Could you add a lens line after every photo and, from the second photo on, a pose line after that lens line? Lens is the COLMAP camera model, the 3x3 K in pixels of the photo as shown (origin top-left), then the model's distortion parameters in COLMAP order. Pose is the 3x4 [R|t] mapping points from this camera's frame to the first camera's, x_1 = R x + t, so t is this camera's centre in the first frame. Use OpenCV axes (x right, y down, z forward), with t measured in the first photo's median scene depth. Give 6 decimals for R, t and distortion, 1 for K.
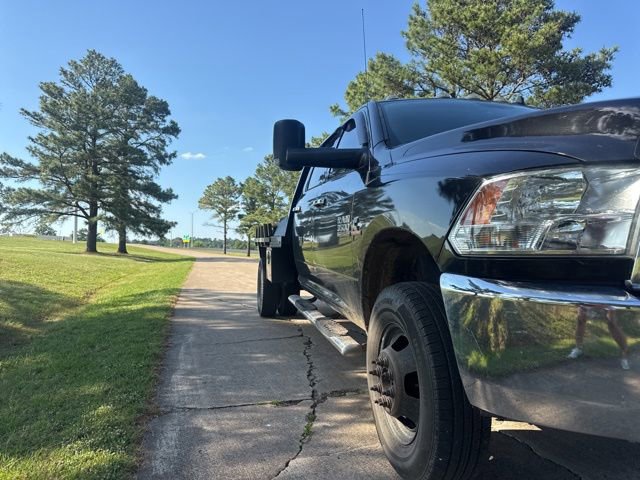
lens RADIAL K [[450.4, 0, 322.1], [0, 450.4, 244.7], [0, 0, 1]] dist [0.032567, -0.038175]
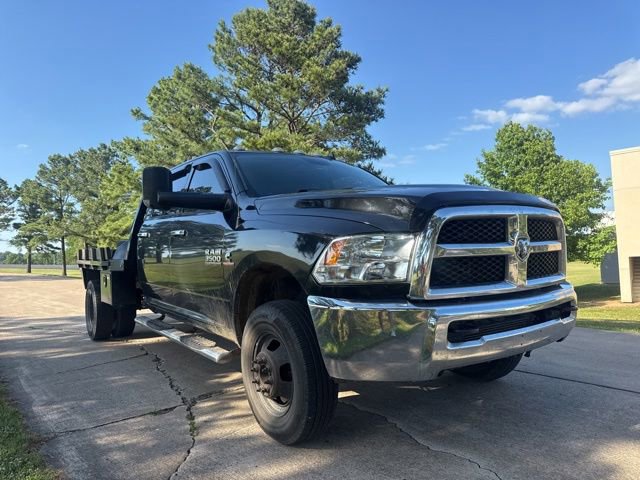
lens RADIAL K [[450.4, 0, 320.6], [0, 450.4, 242.4], [0, 0, 1]] dist [0.032567, -0.038175]
pose [[0.913395, -0.028834, 0.406051, -0.132927], [0.036203, 0.999290, -0.010476, -0.043532], [-0.405461, 0.024269, 0.913790, -0.184109]]
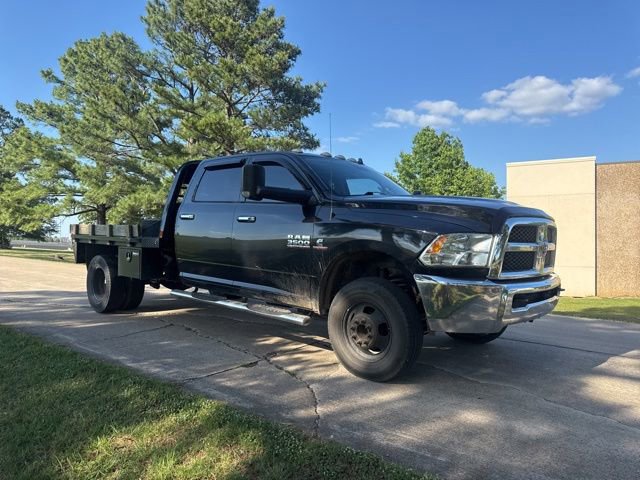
lens RADIAL K [[450.4, 0, 318.6], [0, 450.4, 239.0], [0, 0, 1]] dist [0.032567, -0.038175]
pose [[0.809531, 0.006589, 0.587041, -0.580187], [-0.018794, 0.999715, 0.014696, -0.054653], [-0.586777, -0.022929, 0.809424, -0.207660]]
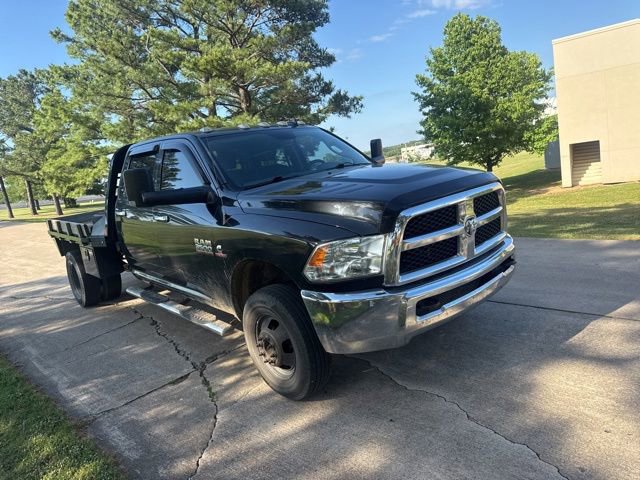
lens RADIAL K [[450.4, 0, 323.1], [0, 450.4, 233.8], [0, 0, 1]] dist [0.032567, -0.038175]
pose [[0.858253, -0.209827, 0.468374, -0.199378], [0.137404, 0.973233, 0.184219, -0.206753], [-0.494492, -0.093750, 0.864111, -0.265567]]
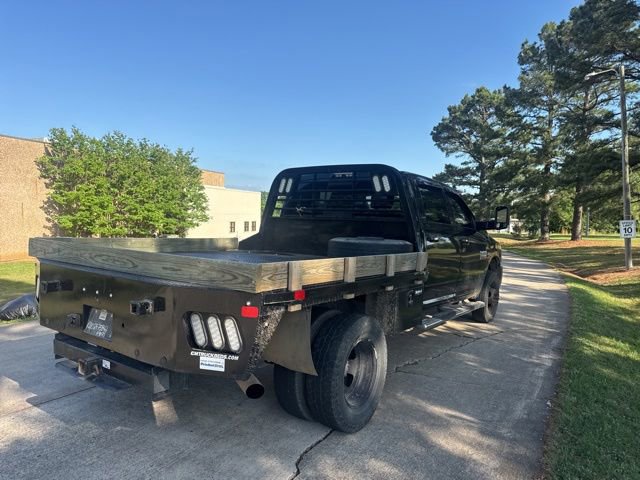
lens RADIAL K [[450.4, 0, 319.3], [0, 450.4, 243.0], [0, 0, 1]] dist [0.032567, -0.038175]
pose [[-0.678922, -0.066950, 0.731152, -0.817451], [-0.044999, 0.997756, 0.049578, -0.136307], [-0.732830, 0.000758, -0.680411, 2.400977]]
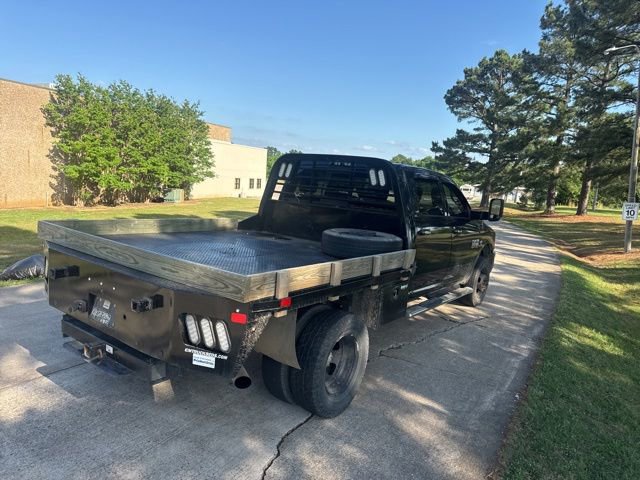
lens RADIAL K [[450.4, 0, 318.4], [0, 450.4, 244.0], [0, 0, 1]] dist [0.032567, -0.038175]
pose [[-0.664357, -0.170804, 0.727637, -0.866603], [-0.094371, 0.984916, 0.145034, -0.232700], [-0.741433, 0.027687, -0.670455, 2.415860]]
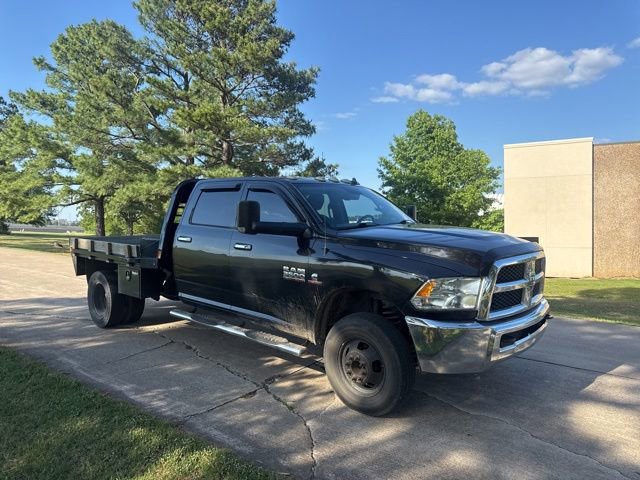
lens RADIAL K [[450.4, 0, 319.8], [0, 450.4, 236.9], [0, 0, 1]] dist [0.032567, -0.038175]
pose [[0.807445, -0.033359, 0.588999, -0.581276], [-0.001833, 0.998253, 0.059050, -0.193895], [-0.589941, -0.048759, 0.805973, -0.229161]]
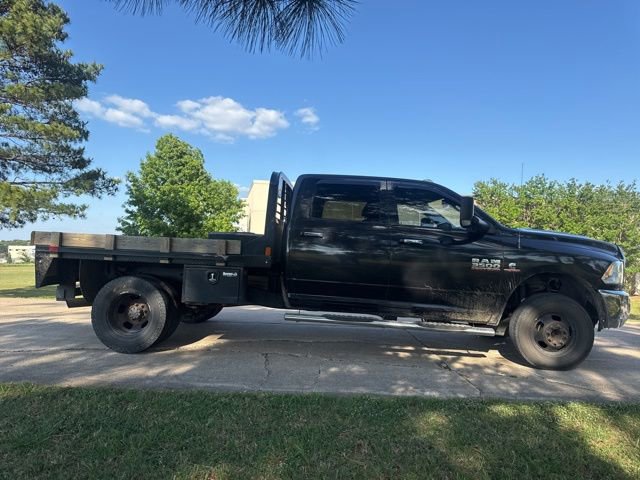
lens RADIAL K [[450.4, 0, 325.1], [0, 450.4, 242.2], [0, 0, 1]] dist [0.032567, -0.038175]
pose [[0.265795, 0.024995, 0.963706, -1.371289], [-0.045401, 0.998879, -0.013385, -0.058712], [-0.962960, -0.040195, 0.266632, 0.832225]]
